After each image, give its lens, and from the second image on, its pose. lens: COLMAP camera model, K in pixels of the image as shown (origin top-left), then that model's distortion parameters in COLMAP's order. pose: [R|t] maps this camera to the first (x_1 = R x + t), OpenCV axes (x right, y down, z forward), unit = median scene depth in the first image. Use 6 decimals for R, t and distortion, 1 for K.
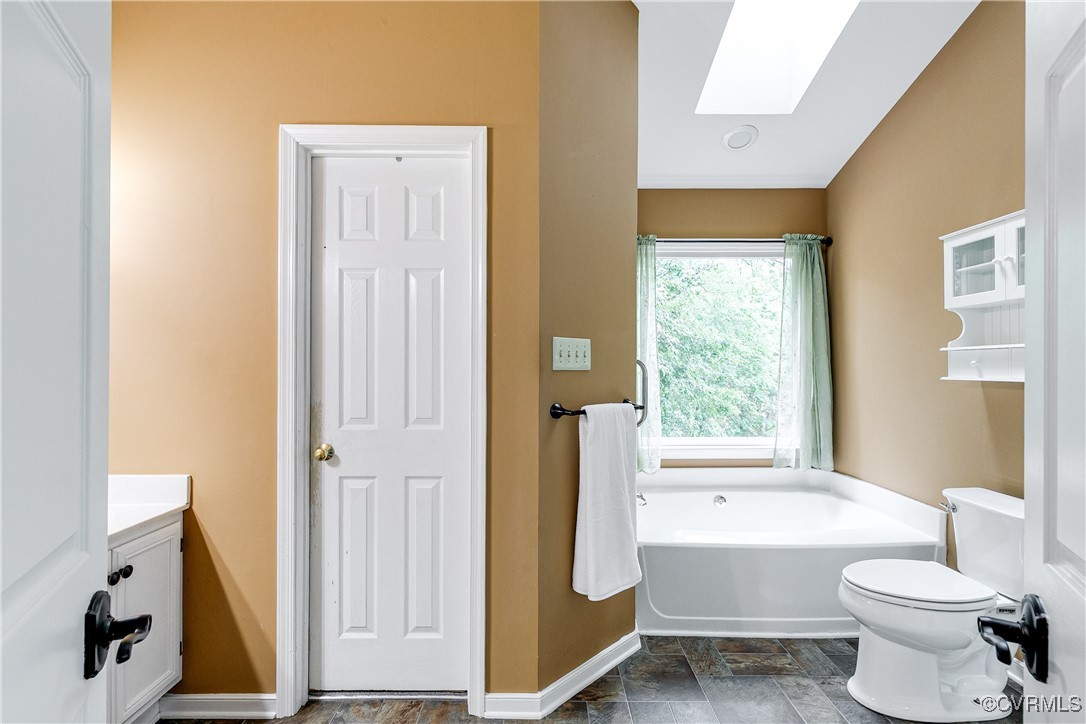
lens RADIAL K [[501.3, 0, 561.8], [0, 501.3, 369.1], [0, 0, 1]] dist [0.009810, -0.002320]
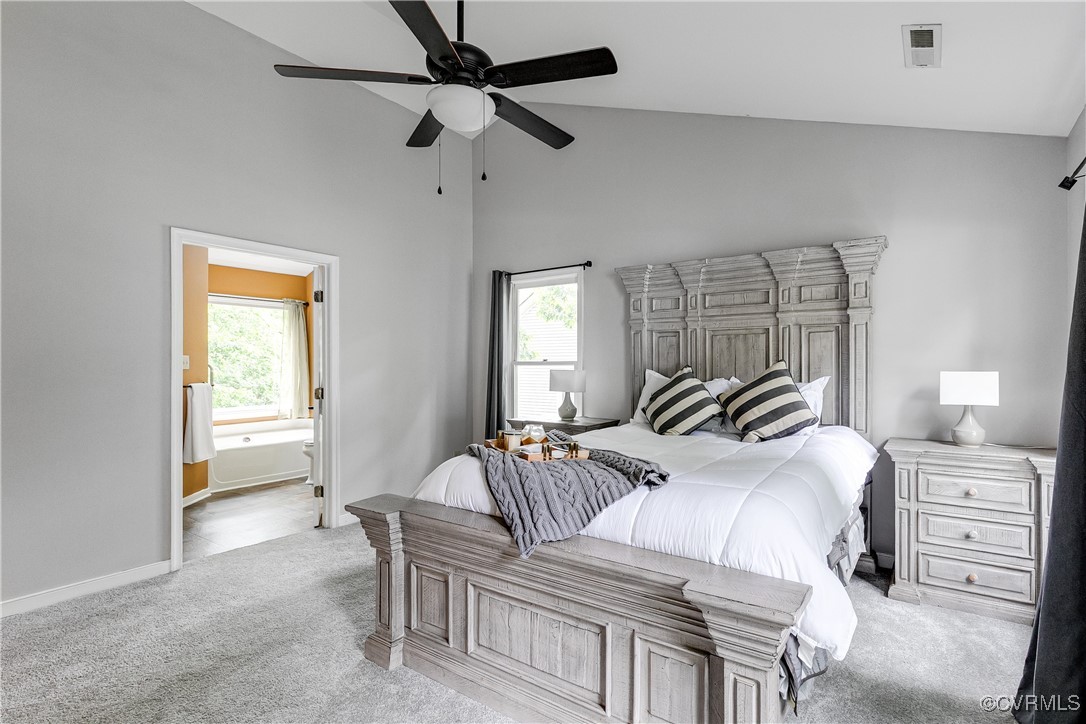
lens RADIAL K [[501.3, 0, 599.0], [0, 501.3, 365.5], [0, 0, 1]] dist [0.009810, -0.002320]
pose [[0.576761, -0.006257, 0.816889, -0.574436], [0.011481, 0.999934, -0.000448, 0.006426], [-0.816832, 0.009637, 0.576795, -1.446093]]
